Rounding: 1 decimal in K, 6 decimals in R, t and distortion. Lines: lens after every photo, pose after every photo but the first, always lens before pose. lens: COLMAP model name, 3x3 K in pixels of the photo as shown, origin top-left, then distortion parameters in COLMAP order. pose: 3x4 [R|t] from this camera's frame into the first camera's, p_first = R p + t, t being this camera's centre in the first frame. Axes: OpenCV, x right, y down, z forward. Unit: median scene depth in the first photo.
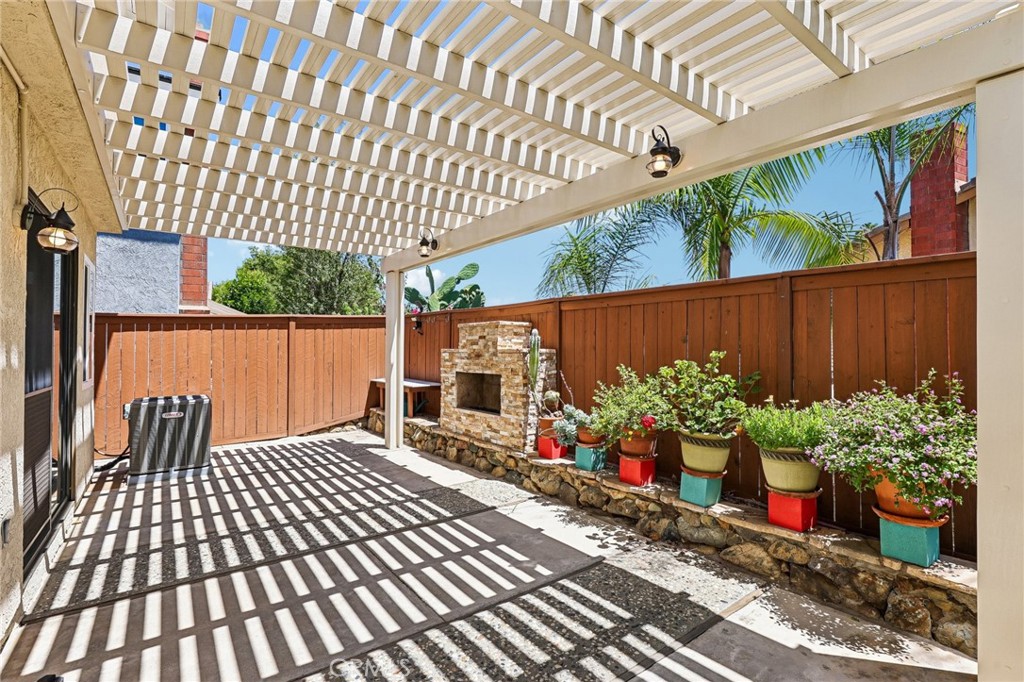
lens RADIAL K [[470.7, 0, 512.0], [0, 470.7, 341.0], [0, 0, 1]] dist [-0.039172, 0.000138]
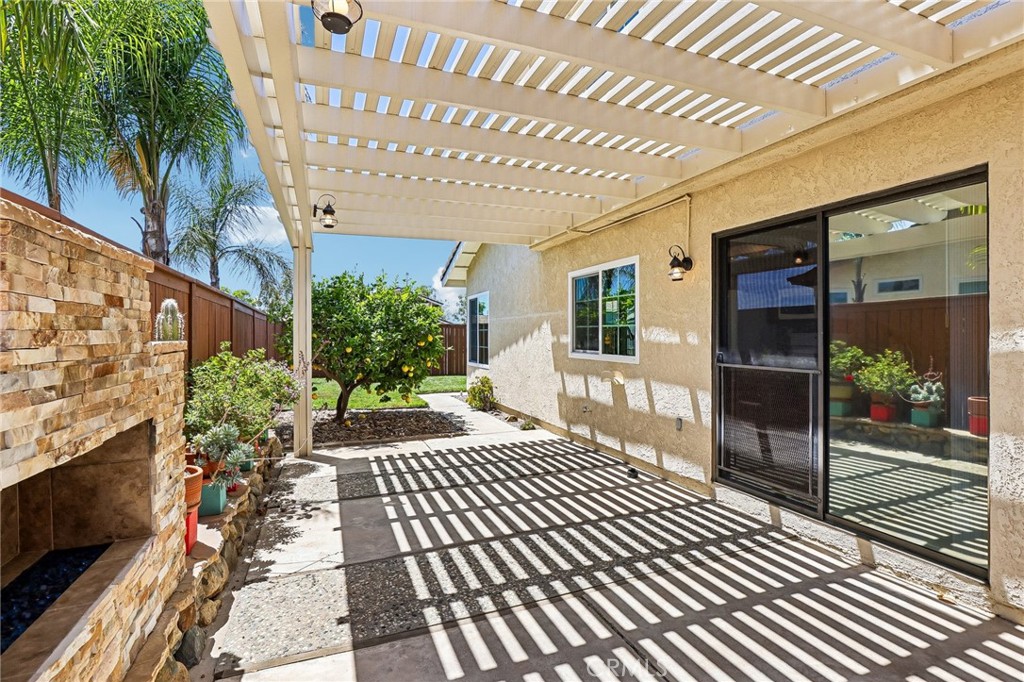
lens RADIAL K [[477.6, 0, 512.0], [0, 477.6, 341.0], [0, 0, 1]] dist [-0.016651, 0.000524]
pose [[-0.963482, 0.007966, 0.267656, -0.528610], [0.006759, 0.999962, -0.005428, 0.026373], [-0.267689, -0.003421, -0.963499, 1.777208]]
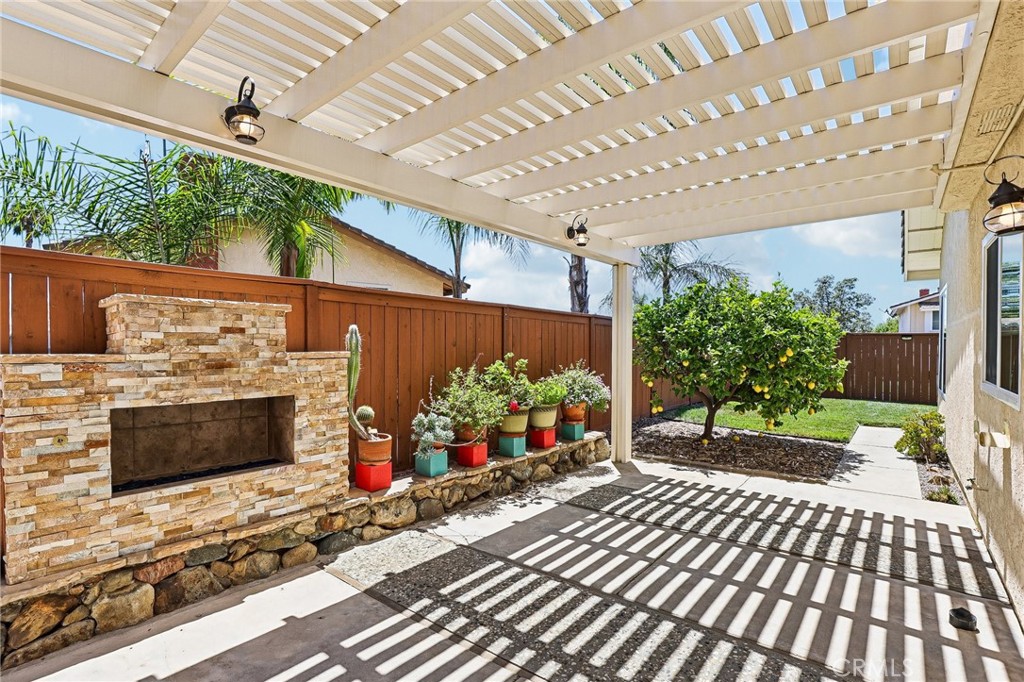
lens RADIAL K [[486.0, 0, 516.8], [0, 486.0, 359.5], [0, 0, 1]] dist [-0.028810, 0.000214]
pose [[-0.243435, -0.018132, 0.969748, -0.969525], [-0.016365, 0.999760, 0.014585, 0.017067], [-0.969779, -0.012319, -0.243673, 1.228718]]
